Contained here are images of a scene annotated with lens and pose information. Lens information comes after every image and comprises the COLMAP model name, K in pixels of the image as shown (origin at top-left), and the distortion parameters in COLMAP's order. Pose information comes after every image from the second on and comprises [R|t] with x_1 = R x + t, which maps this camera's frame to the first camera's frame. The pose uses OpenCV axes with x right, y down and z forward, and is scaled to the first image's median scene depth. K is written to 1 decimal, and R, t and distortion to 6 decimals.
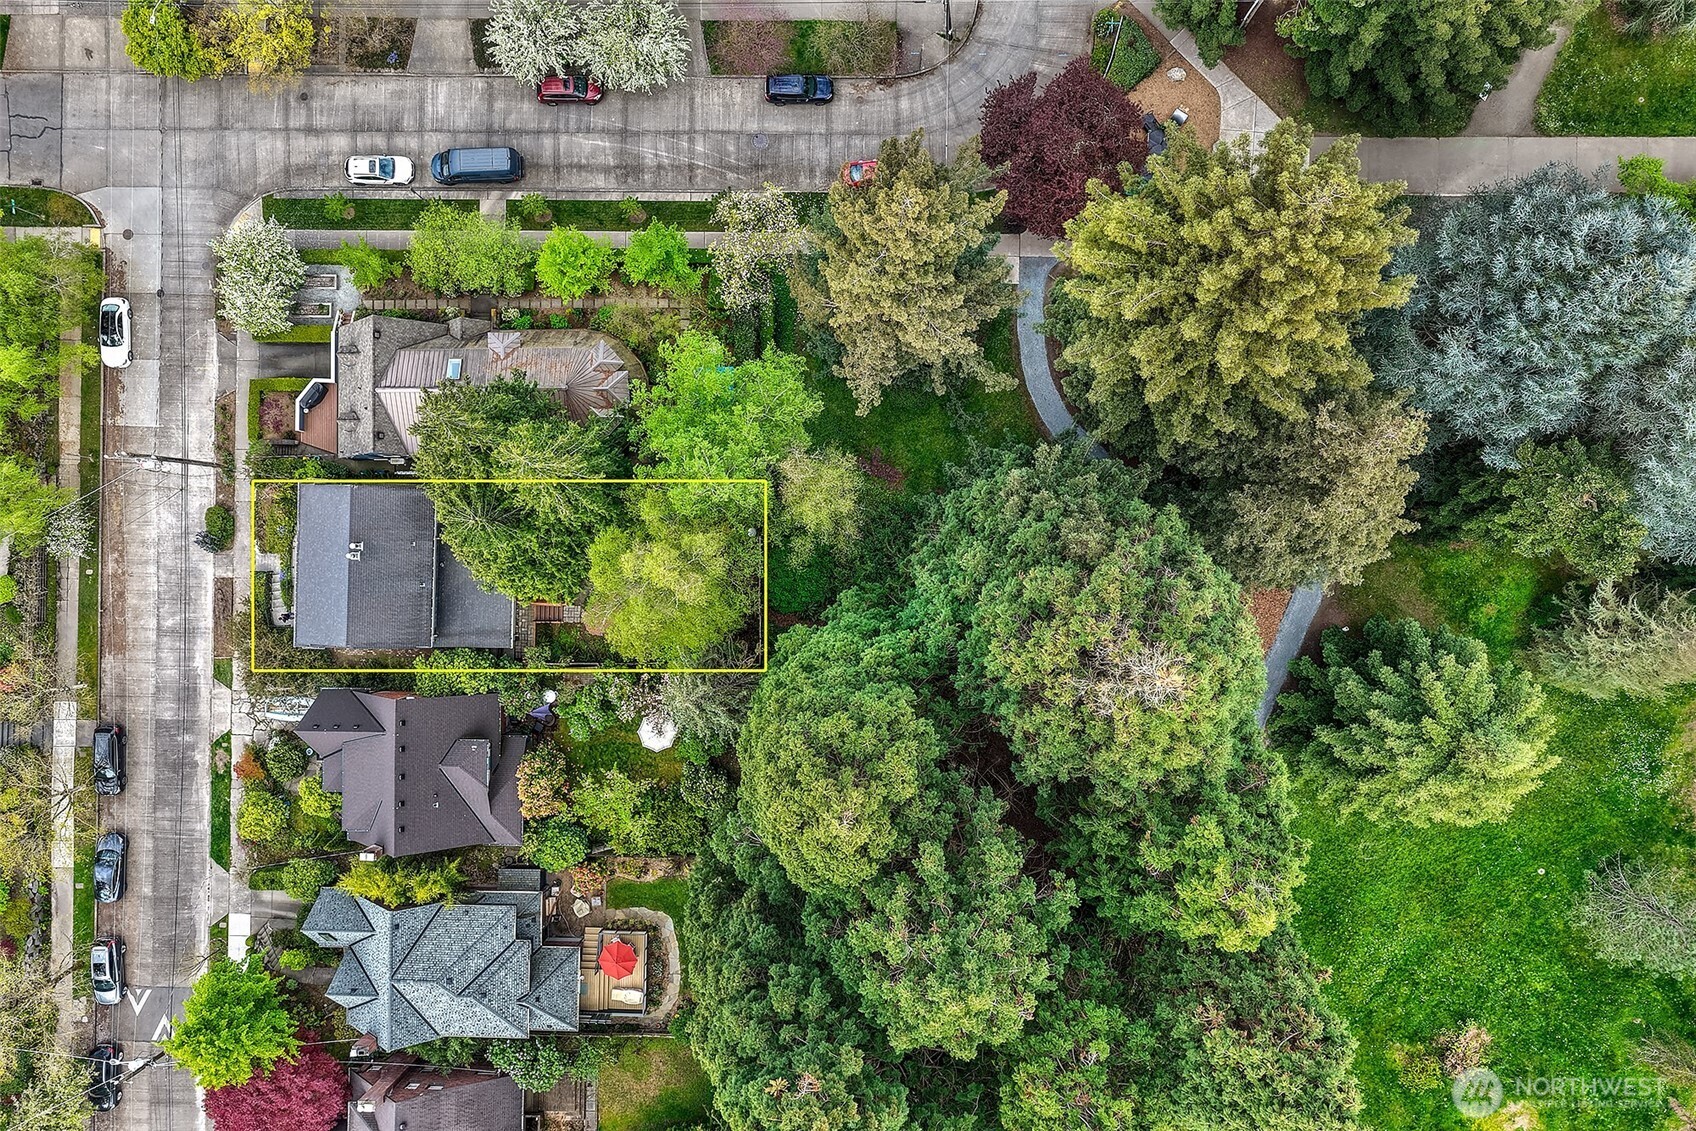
lens RADIAL K [[1409.3, 0, 847.5], [0, 1409.3, 567.3], [0, 0, 1]] dist [-0.012636, 0.042317]
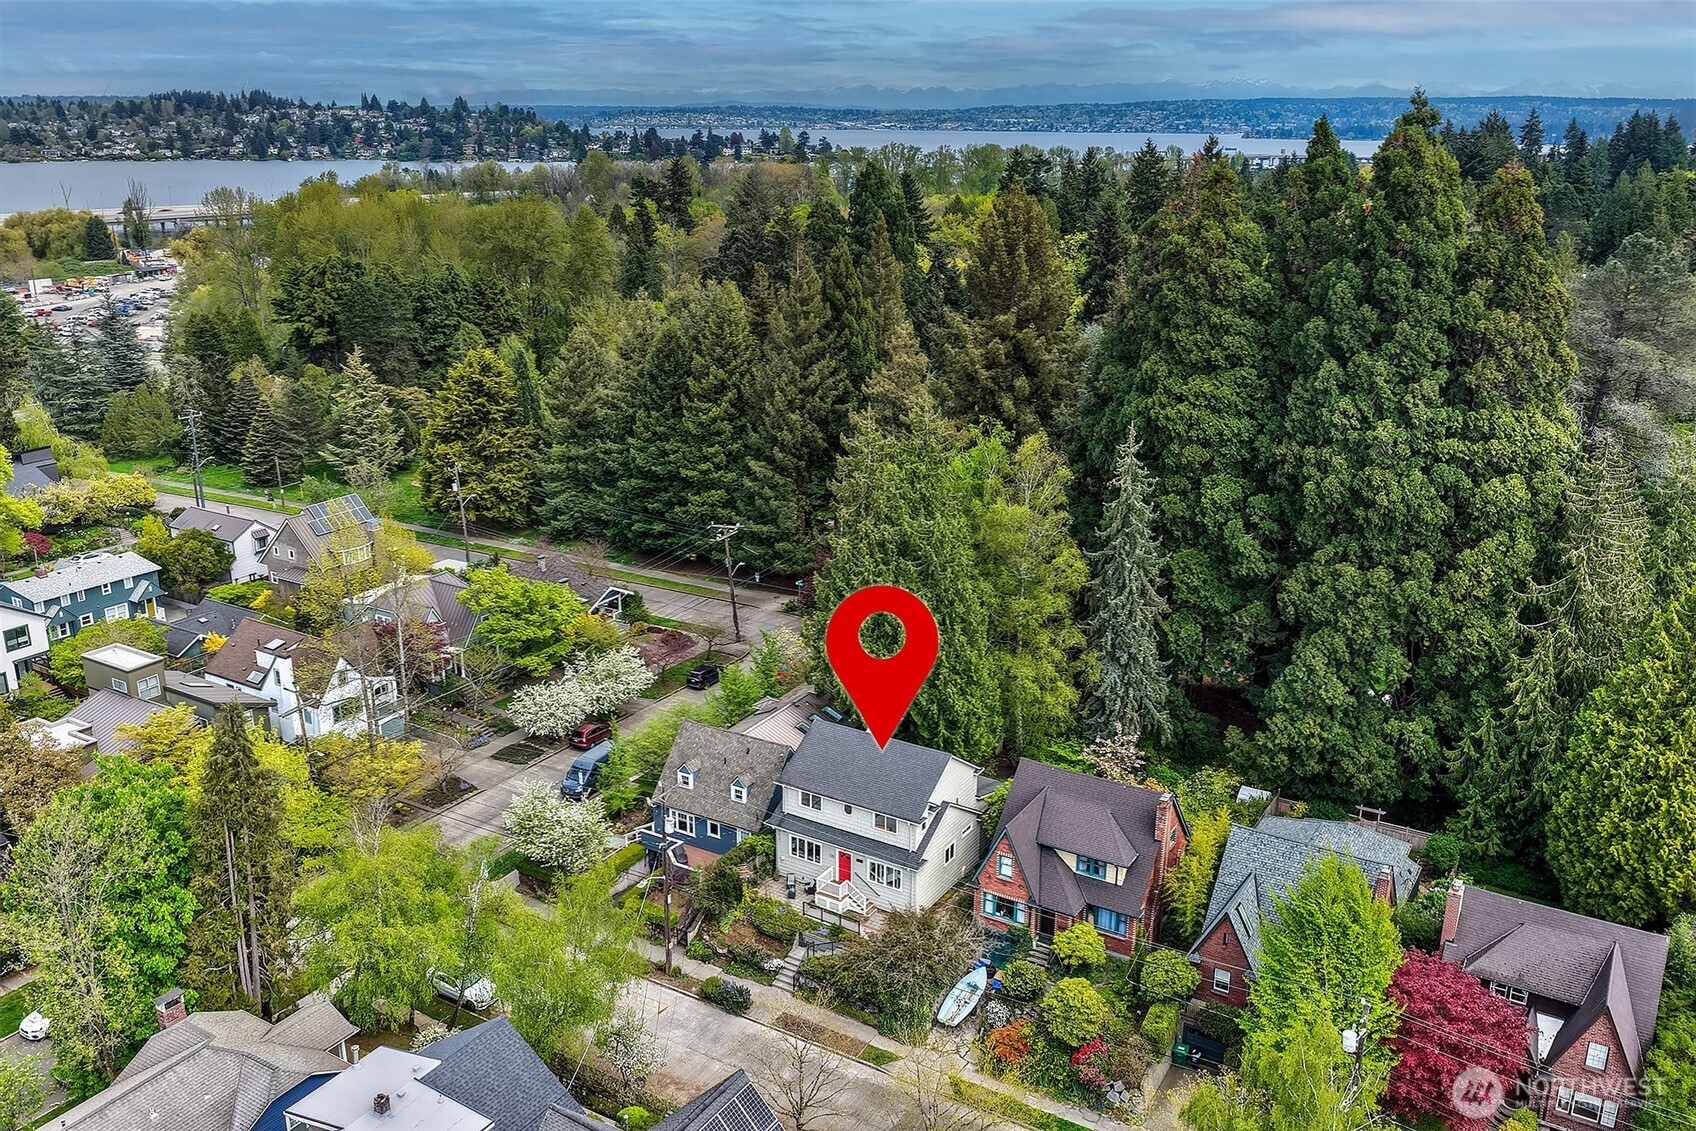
lens RADIAL K [[1409.3, 0, 851.8], [0, 1409.3, 562.0], [0, 0, 1]] dist [-0.012636, 0.042317]
pose [[0.506515, -0.251851, 0.824630, -1.022116], [0.862228, 0.145131, -0.485284, 0.399793], [0.002540, 0.956822, 0.290664, 0.512734]]
